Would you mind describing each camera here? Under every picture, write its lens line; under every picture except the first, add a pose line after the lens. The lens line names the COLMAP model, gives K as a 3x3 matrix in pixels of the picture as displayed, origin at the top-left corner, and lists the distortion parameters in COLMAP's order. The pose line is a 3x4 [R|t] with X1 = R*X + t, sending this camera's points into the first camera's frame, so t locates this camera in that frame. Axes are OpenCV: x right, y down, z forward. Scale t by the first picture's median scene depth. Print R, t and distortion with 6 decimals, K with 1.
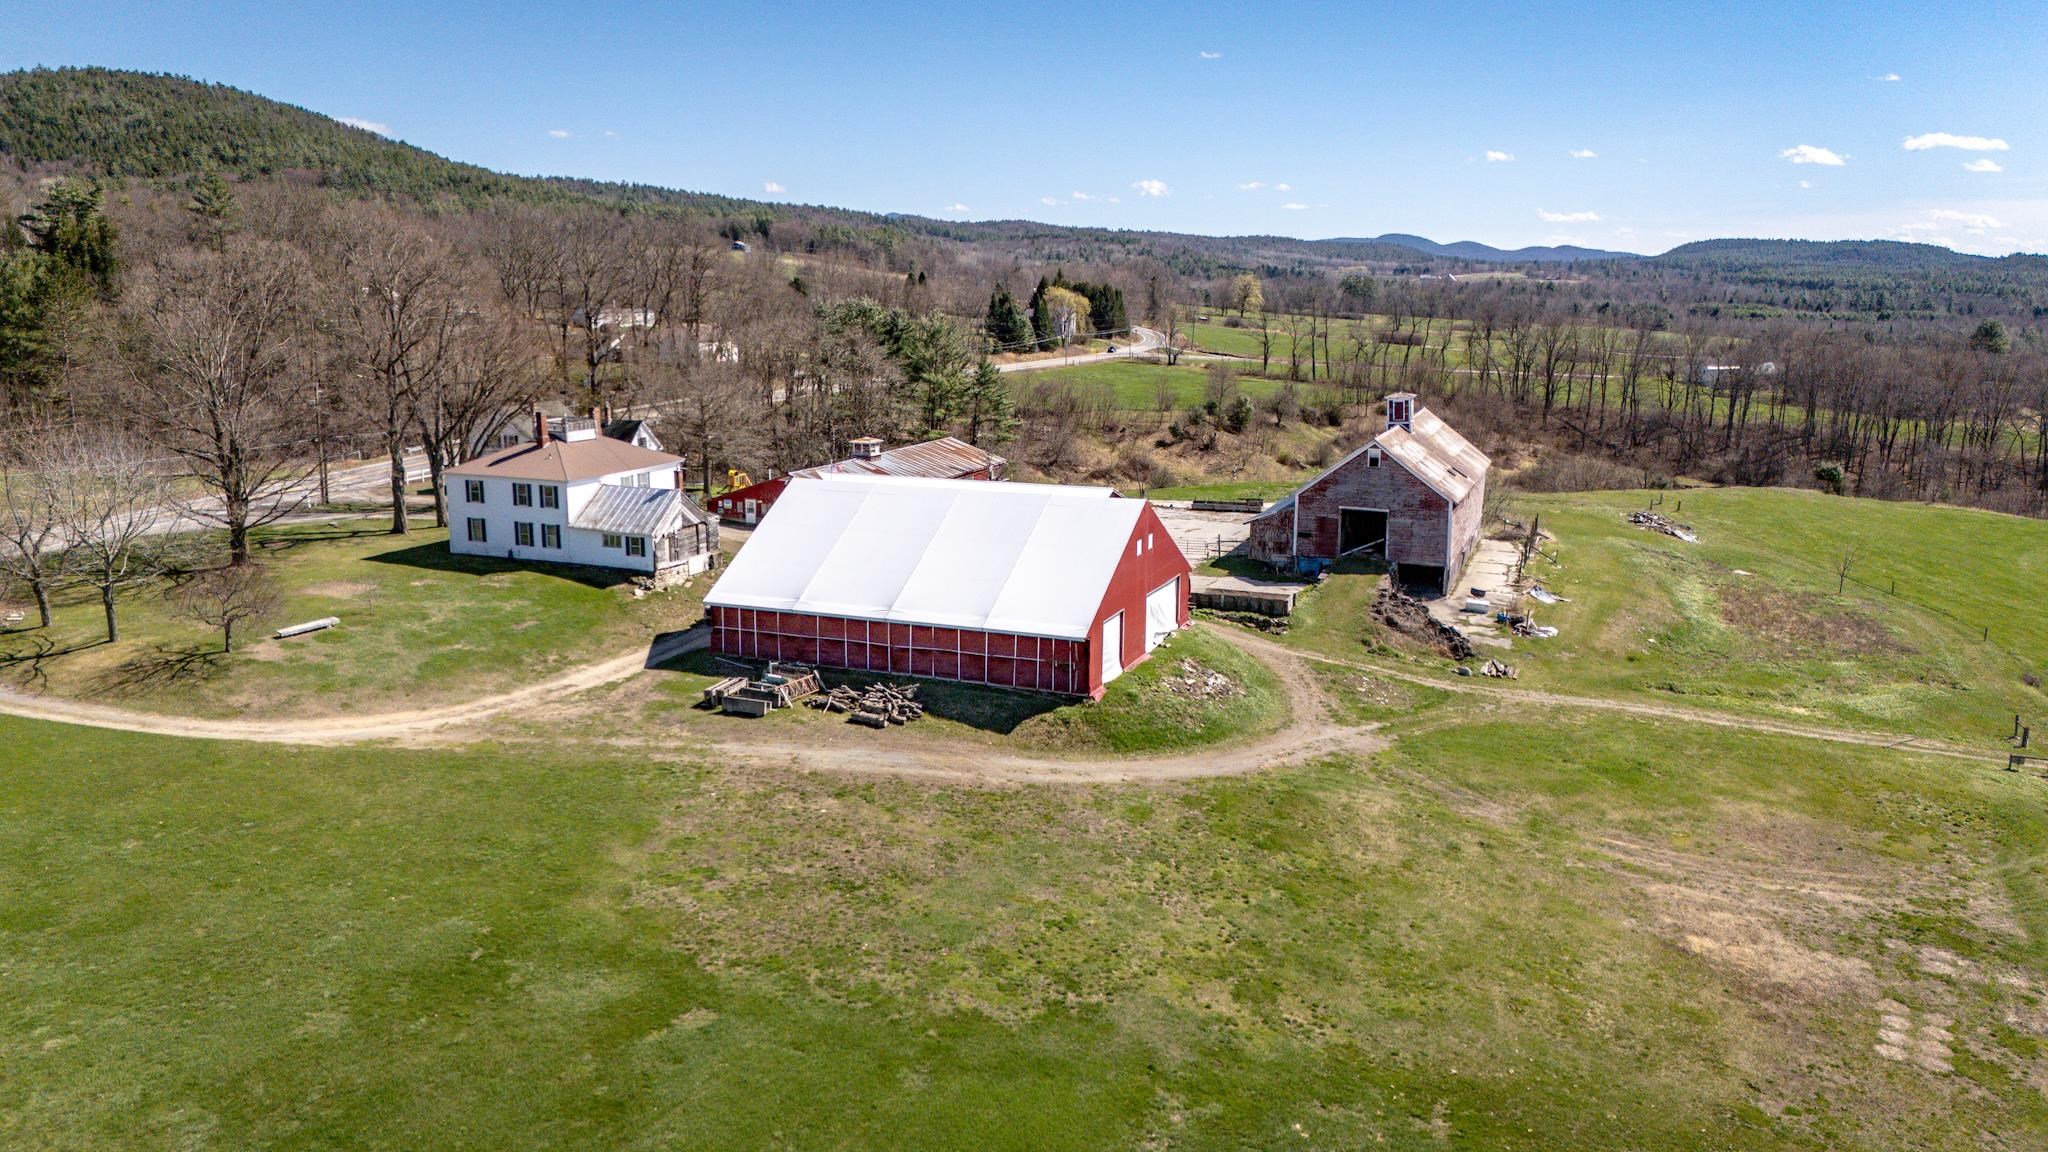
lens RADIAL K [[1491.8, 0, 1021.3], [0, 1491.8, 577.3], [0, 0, 1]] dist [0.118956, -0.141307]
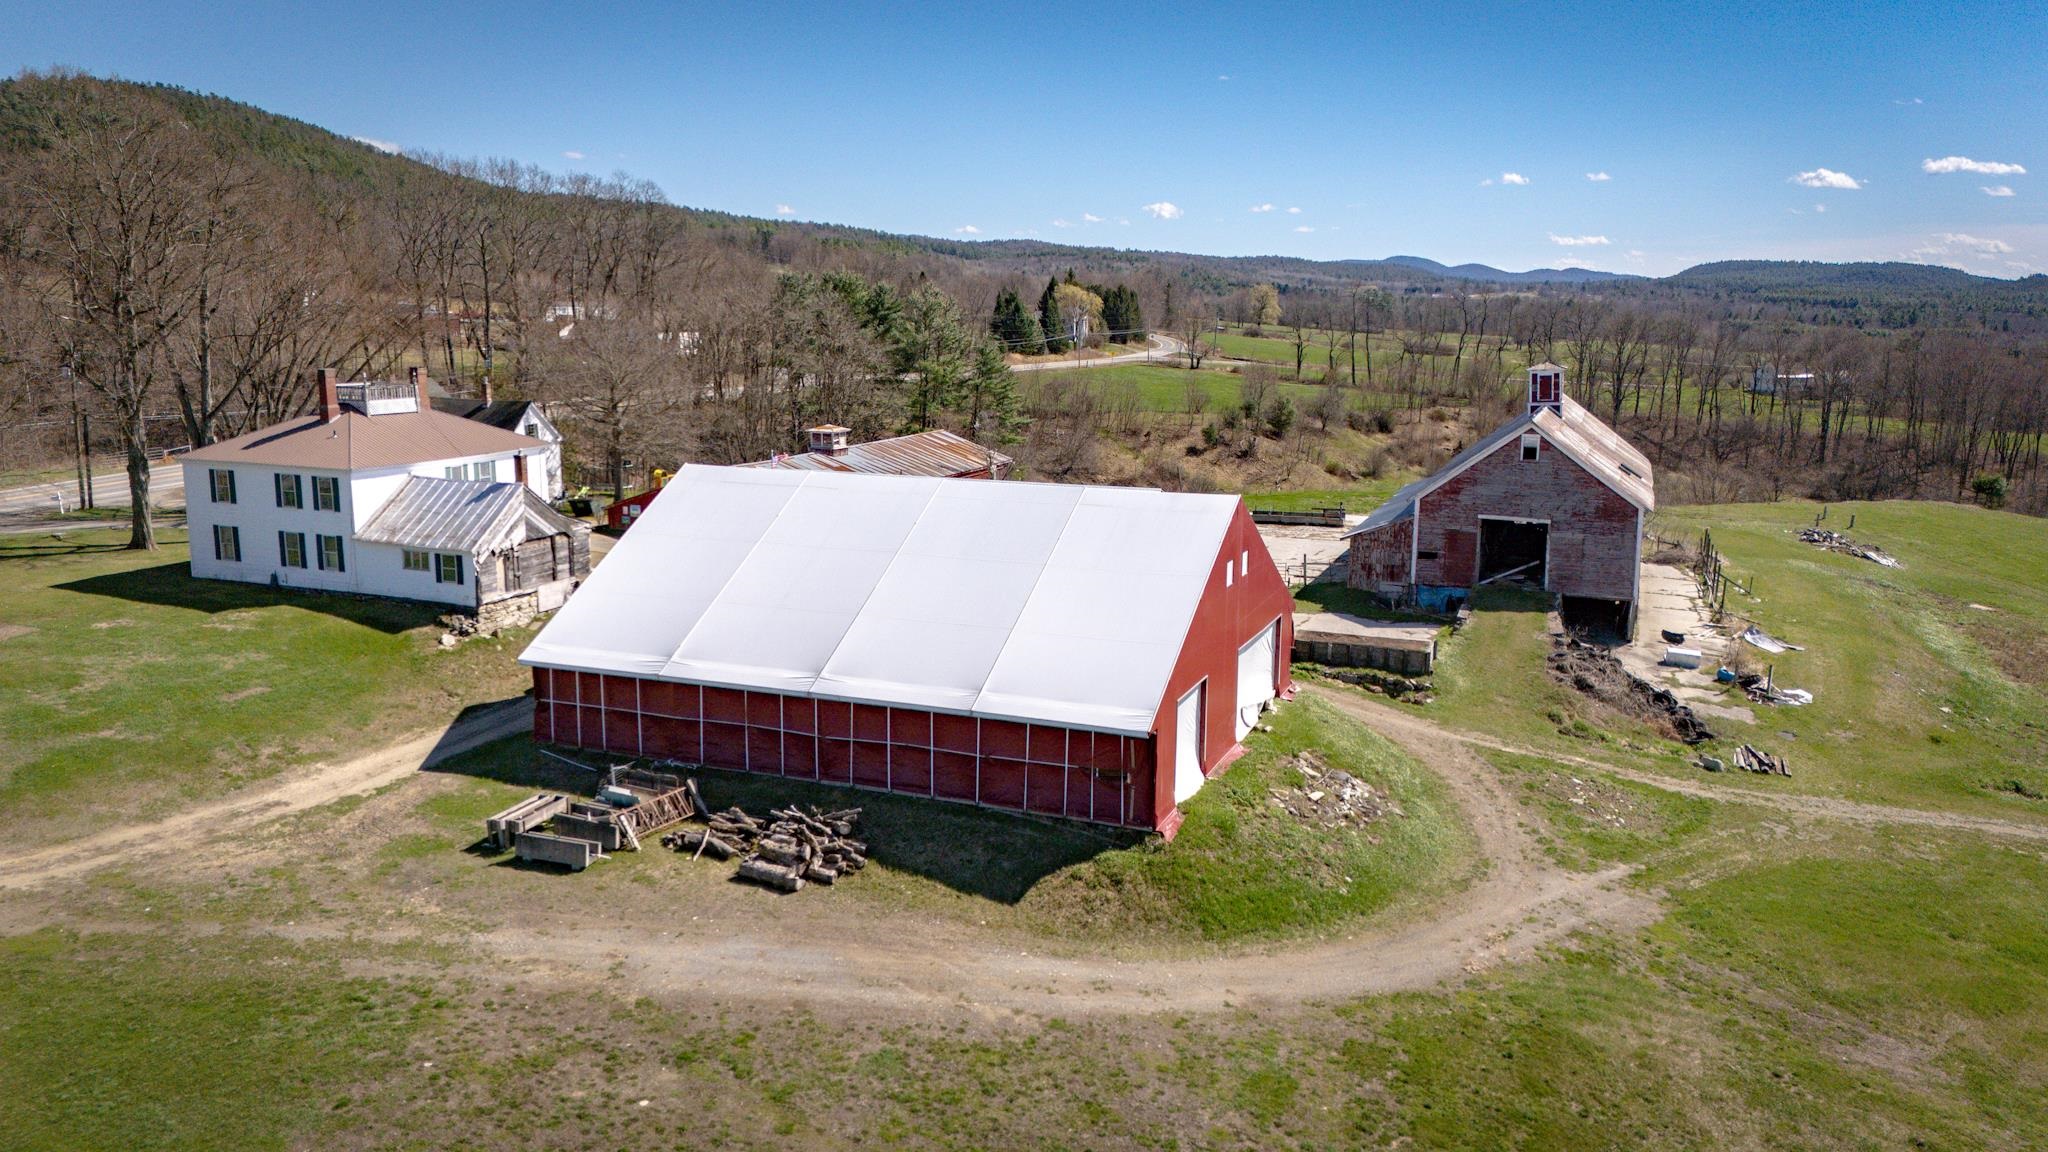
lens RADIAL K [[1491.8, 0, 1021.3], [0, 1491.8, 577.3], [0, 0, 1]] dist [0.118956, -0.141307]
pose [[0.999987, 0.003386, -0.003730, -0.003442], [-0.003438, 0.999895, -0.014075, -0.007897], [0.003682, 0.014088, 0.999894, 0.319455]]
